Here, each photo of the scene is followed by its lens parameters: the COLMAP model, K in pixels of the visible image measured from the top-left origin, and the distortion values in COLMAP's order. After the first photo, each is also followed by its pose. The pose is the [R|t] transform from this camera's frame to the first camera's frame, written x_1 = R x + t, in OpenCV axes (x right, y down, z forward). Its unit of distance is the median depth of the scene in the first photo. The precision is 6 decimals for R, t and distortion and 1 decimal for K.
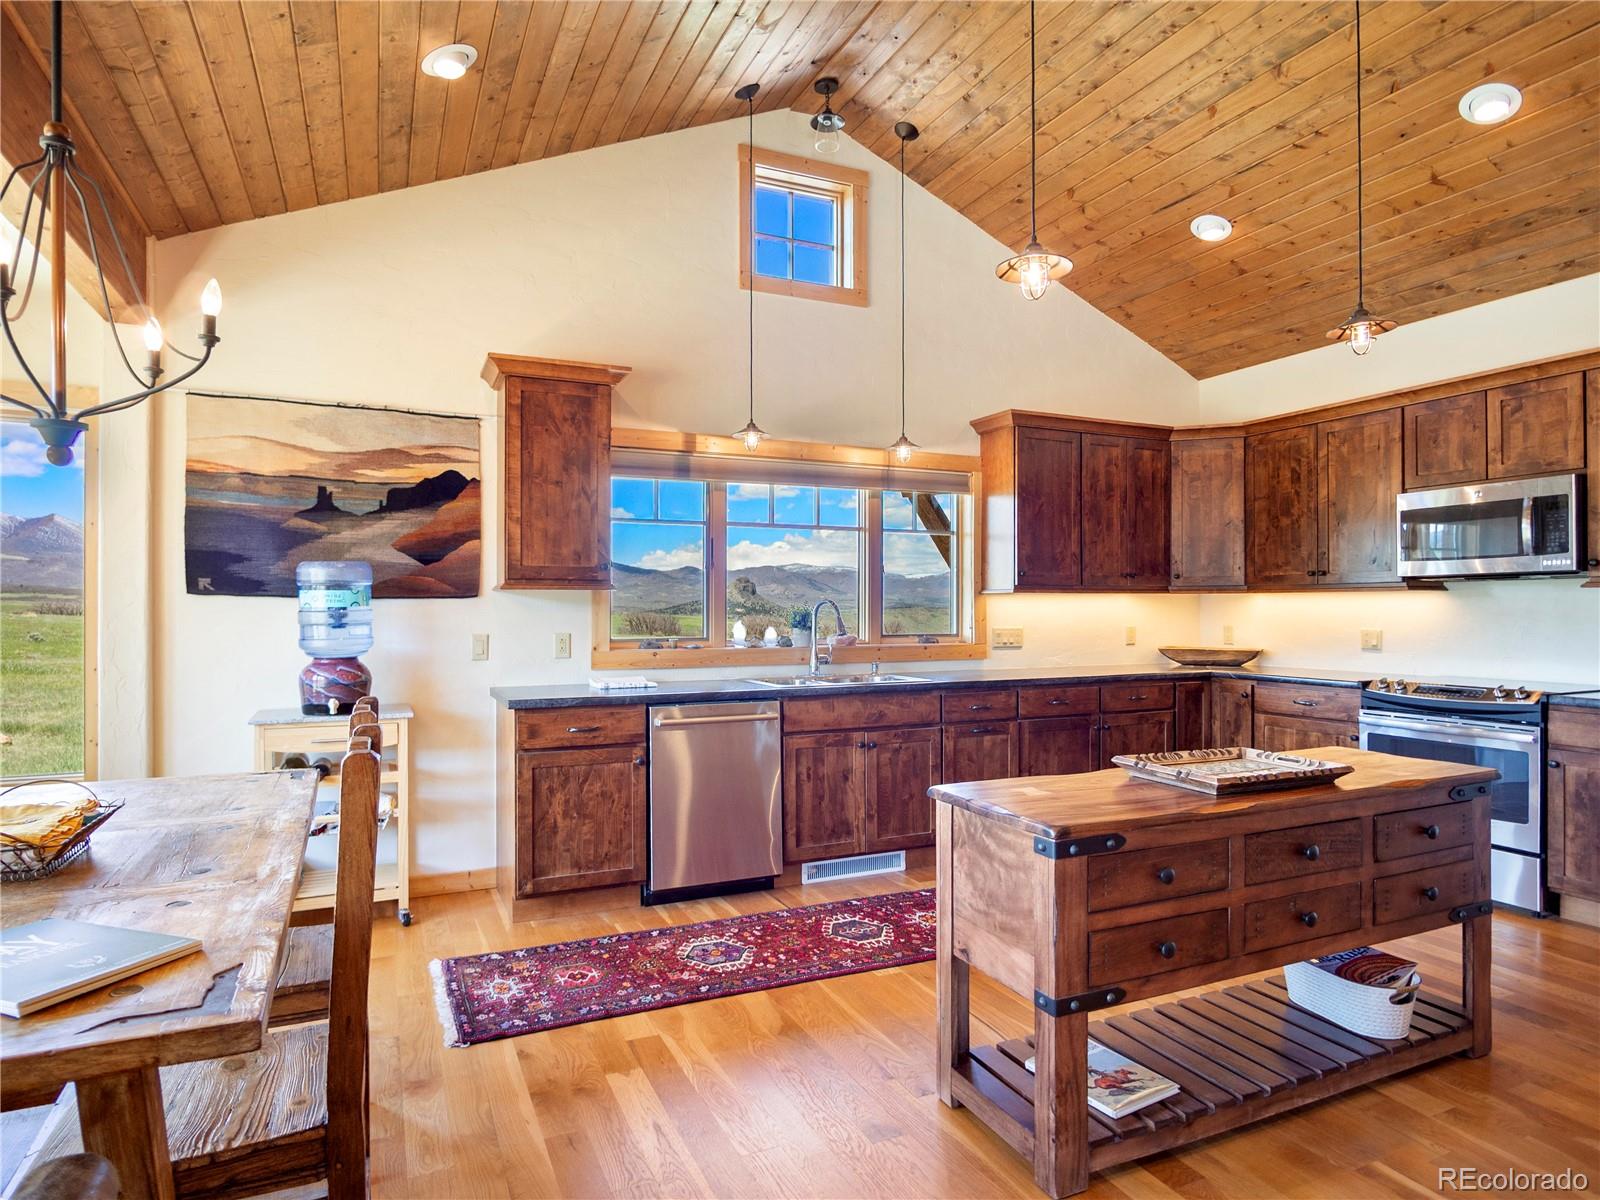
lens RADIAL K [[914.6, 0, 800.0], [0, 914.6, 600.0], [0, 0, 1]] dist [-0.011337, 0.000839]
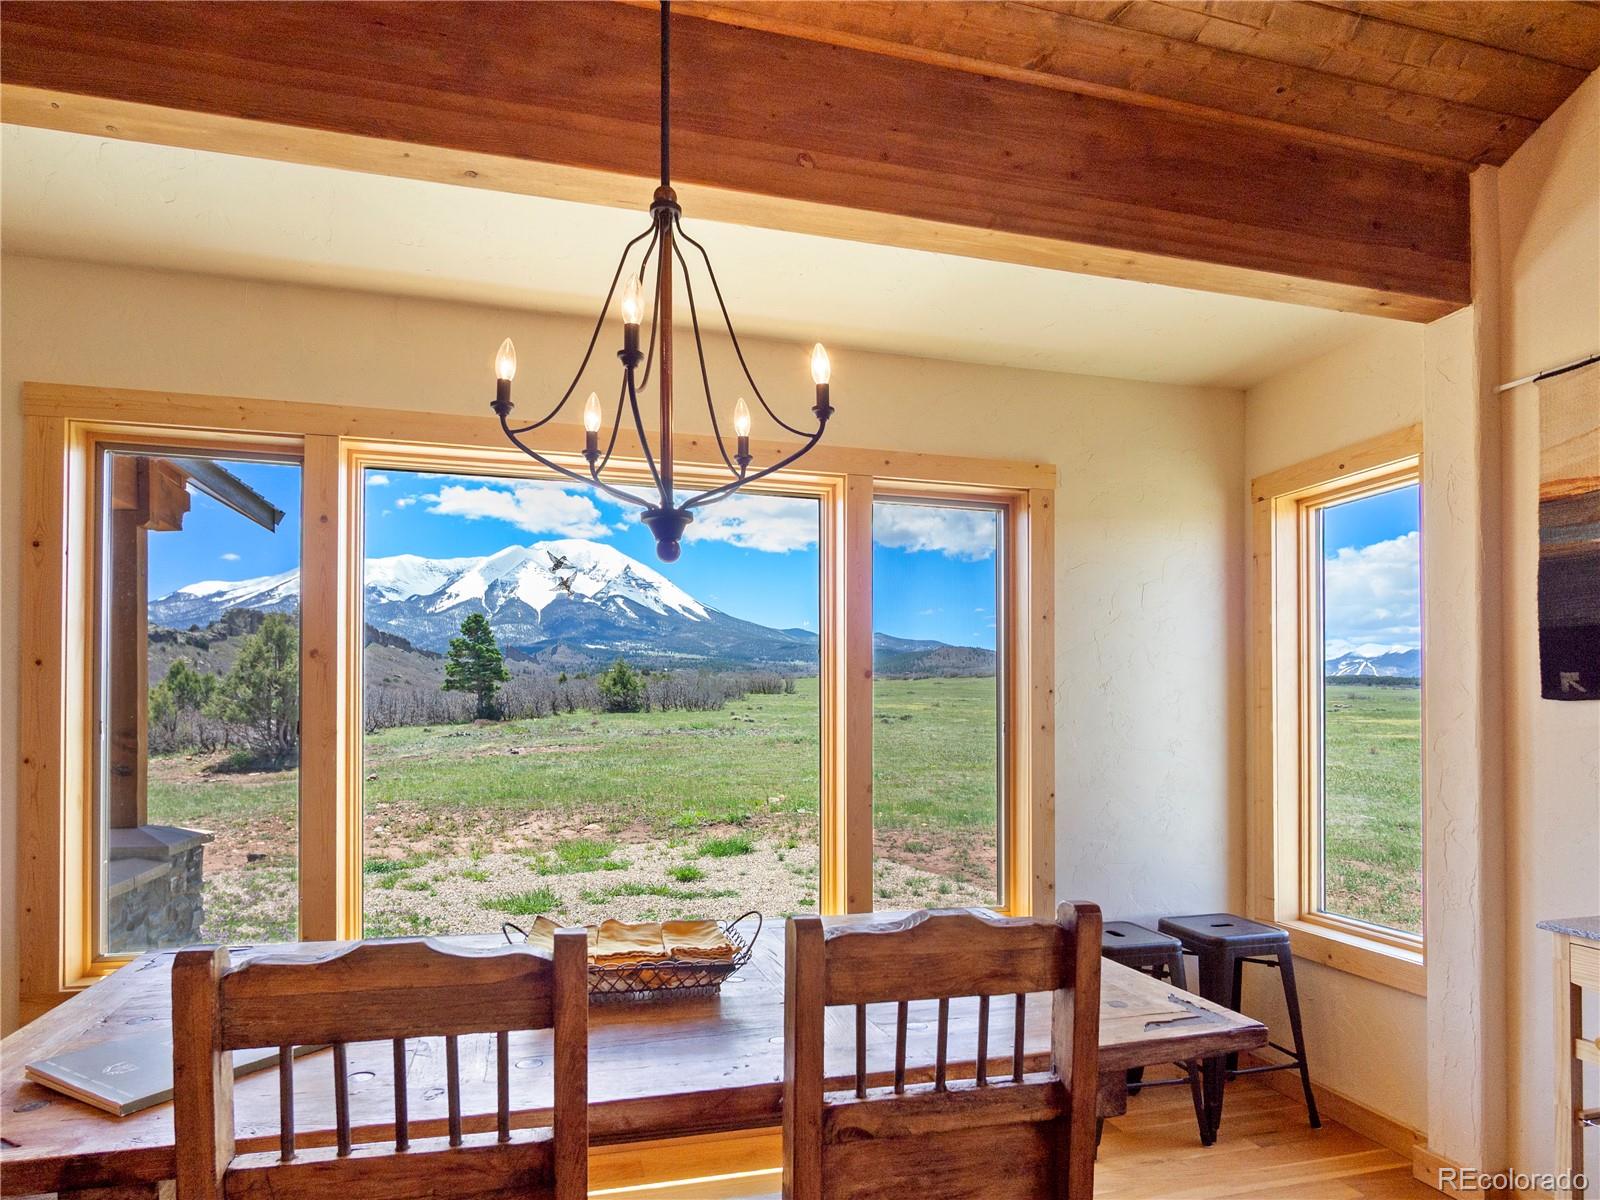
lens RADIAL K [[914.3, 0, 819.0], [0, 914.3, 701.9], [0, 0, 1]] dist [0.001853, -0.000246]
pose [[-0.144702, -0.016123, -0.989344, 0.022352], [0.006683, 0.999829, -0.017271, 0.002800], [0.989453, -0.009111, -0.144569, 0.533650]]
